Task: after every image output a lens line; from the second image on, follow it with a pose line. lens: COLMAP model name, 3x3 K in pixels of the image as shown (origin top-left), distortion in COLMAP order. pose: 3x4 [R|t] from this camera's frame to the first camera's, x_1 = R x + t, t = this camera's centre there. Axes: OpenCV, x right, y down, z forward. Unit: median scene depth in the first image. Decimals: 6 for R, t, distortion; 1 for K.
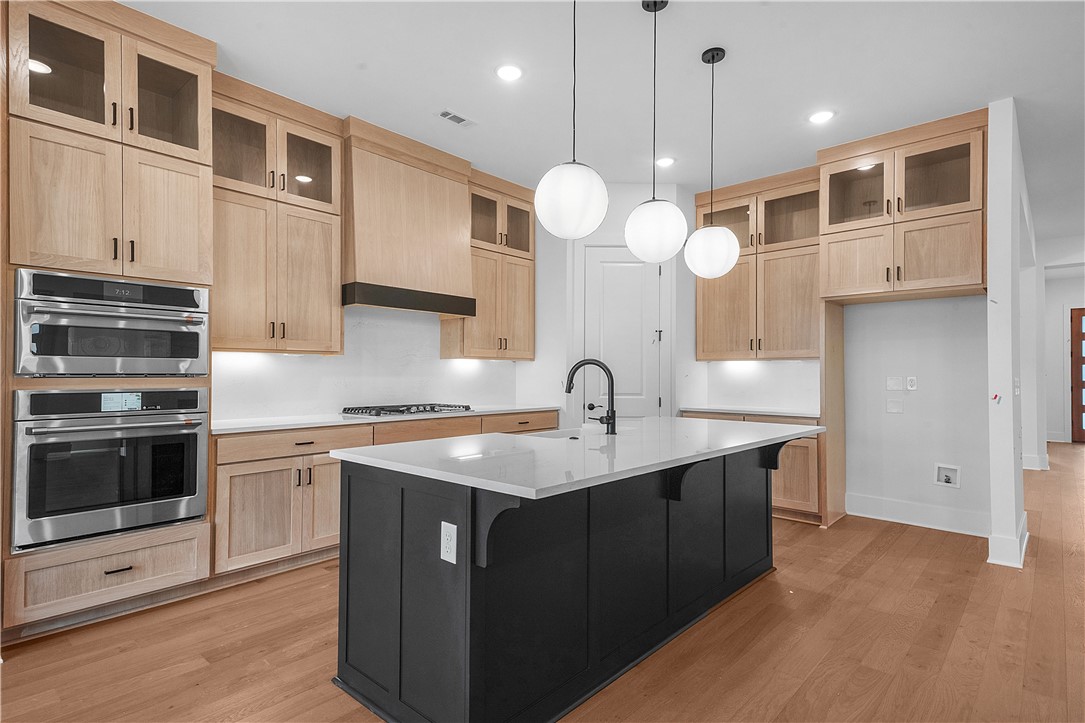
lens RADIAL K [[548.2, 0, 534.9], [0, 548.2, 365.1], [0, 0, 1]] dist [0.037200, -0.006800]
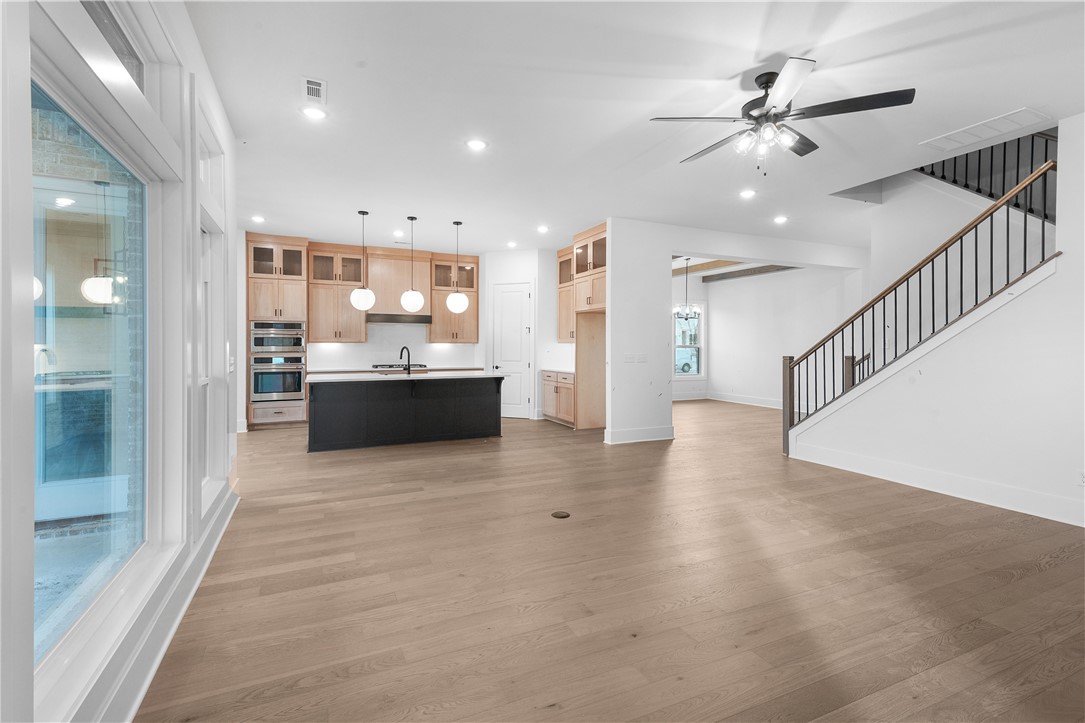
lens RADIAL K [[478.1, 0, 540.5], [0, 478.1, 344.6], [0, 0, 1]] dist [0.005342, -0.000218]
pose [[0.926956, -0.004010, -0.375148, 1.478402], [0.008461, 0.999912, 0.010217, -0.034957], [0.375074, -0.012645, 0.926909, -0.856848]]
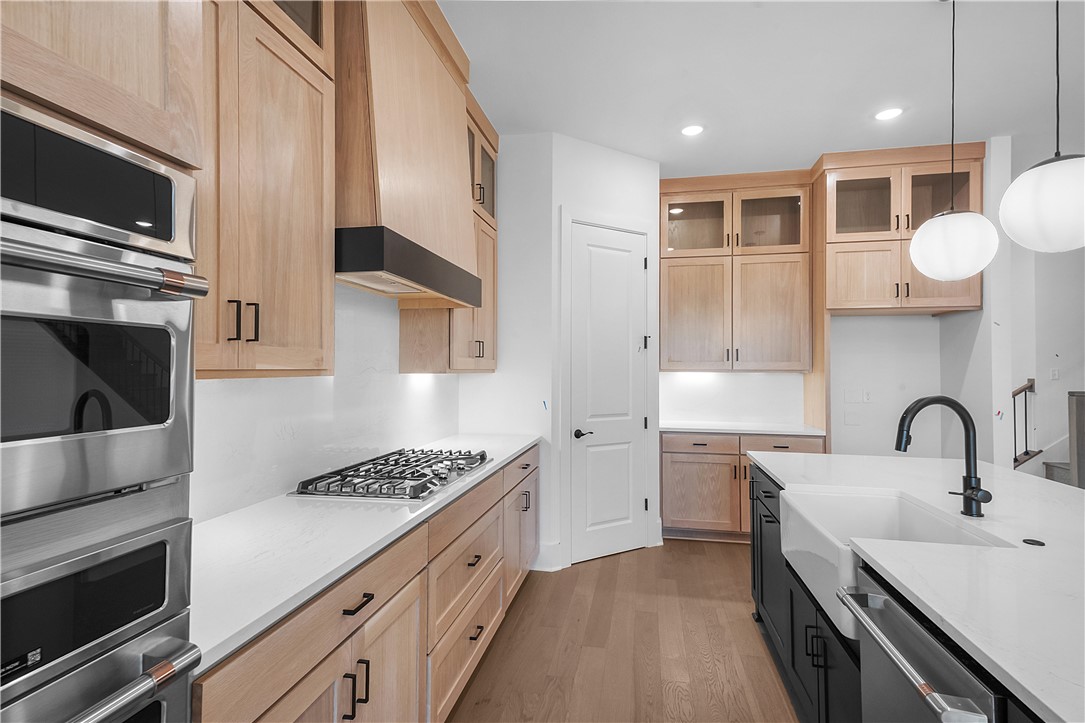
lens RADIAL K [[548.2, 0, 533.3], [0, 548.2, 358.5], [0, 0, 1]] dist [0.037200, -0.006800]
pose [[0.854931, 0.009400, 0.518657, -0.577202], [-0.009127, 0.999954, -0.003079, -0.042242], [-0.518662, -0.002102, 0.854977, 0.643037]]
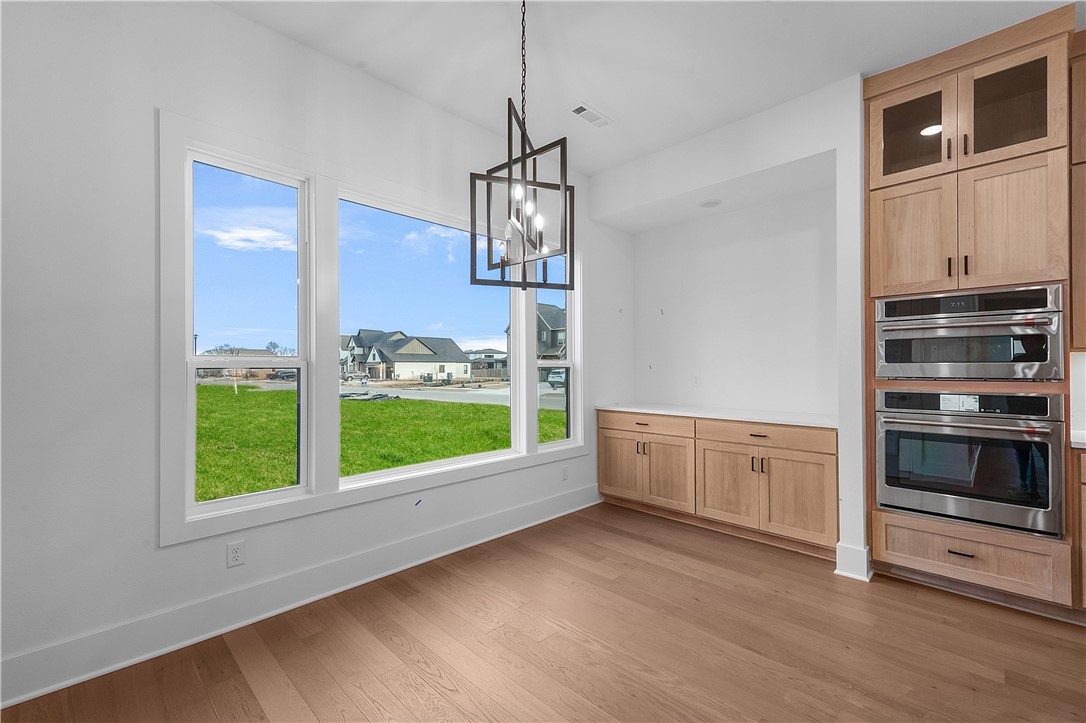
lens RADIAL K [[459.6, 0, 550.8], [0, 459.6, 365.5], [0, 0, 1]] dist [0.007270, -0.001226]
pose [[-0.031424, -0.008313, -0.999472, 0.182320], [0.016465, 0.999825, -0.008833, -0.012490], [0.999371, -0.016734, -0.031282, 0.193116]]
